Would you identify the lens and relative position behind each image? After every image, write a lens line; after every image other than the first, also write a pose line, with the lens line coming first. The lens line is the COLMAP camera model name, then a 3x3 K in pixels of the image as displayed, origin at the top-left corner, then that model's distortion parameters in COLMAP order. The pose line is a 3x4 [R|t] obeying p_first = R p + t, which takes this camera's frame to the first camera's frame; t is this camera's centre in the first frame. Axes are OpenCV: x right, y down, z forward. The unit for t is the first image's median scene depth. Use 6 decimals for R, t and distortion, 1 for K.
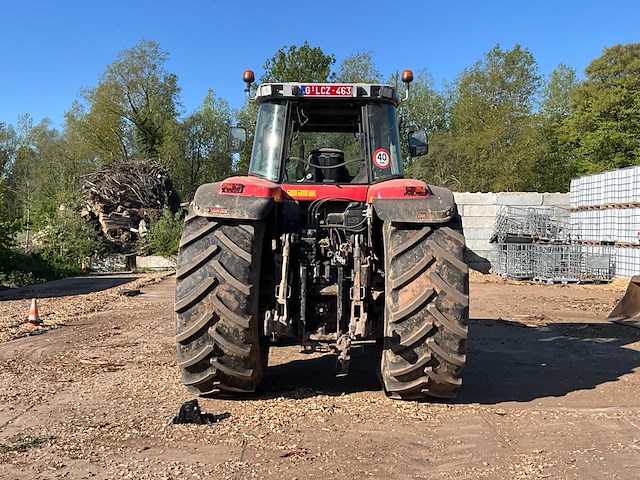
lens RADIAL K [[699.3, 0, 320.0], [0, 699.3, 240.0], [0, 0, 1]] dist [0.088298, -0.026475]
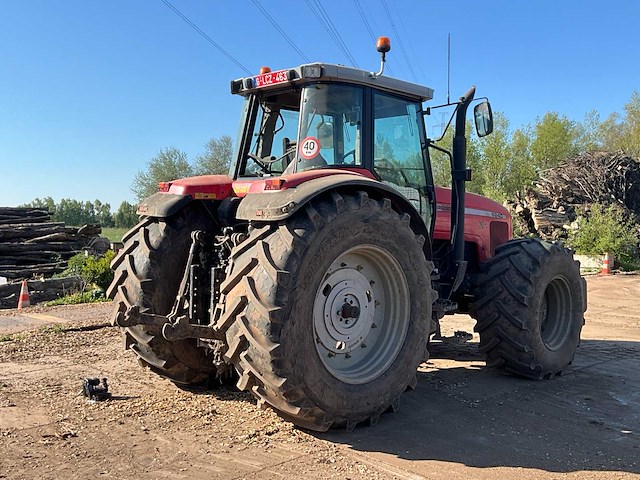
lens RADIAL K [[699.3, 0, 320.0], [0, 699.3, 240.0], [0, 0, 1]] dist [0.088298, -0.026475]
pose [[0.682775, 0.022668, -0.730277, 0.793755], [-0.018663, 0.999734, 0.013583, -0.013050], [0.730390, 0.004355, 0.683016, 0.434958]]
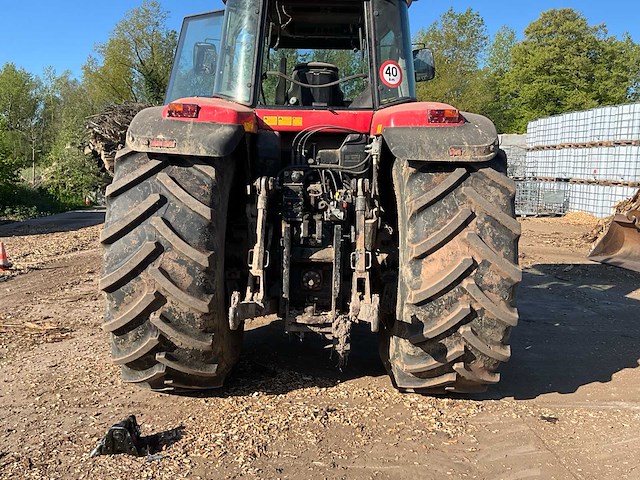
lens RADIAL K [[552.5, 0, 320.0], [0, 552.5, 240.0], [0, 0, 1]] dist [0.092433, -0.164053]
pose [[0.999418, -0.002759, 0.033989, -0.008183], [-0.001227, 0.993167, 0.116696, -0.011292], [-0.034078, -0.116670, 0.992586, 0.423270]]
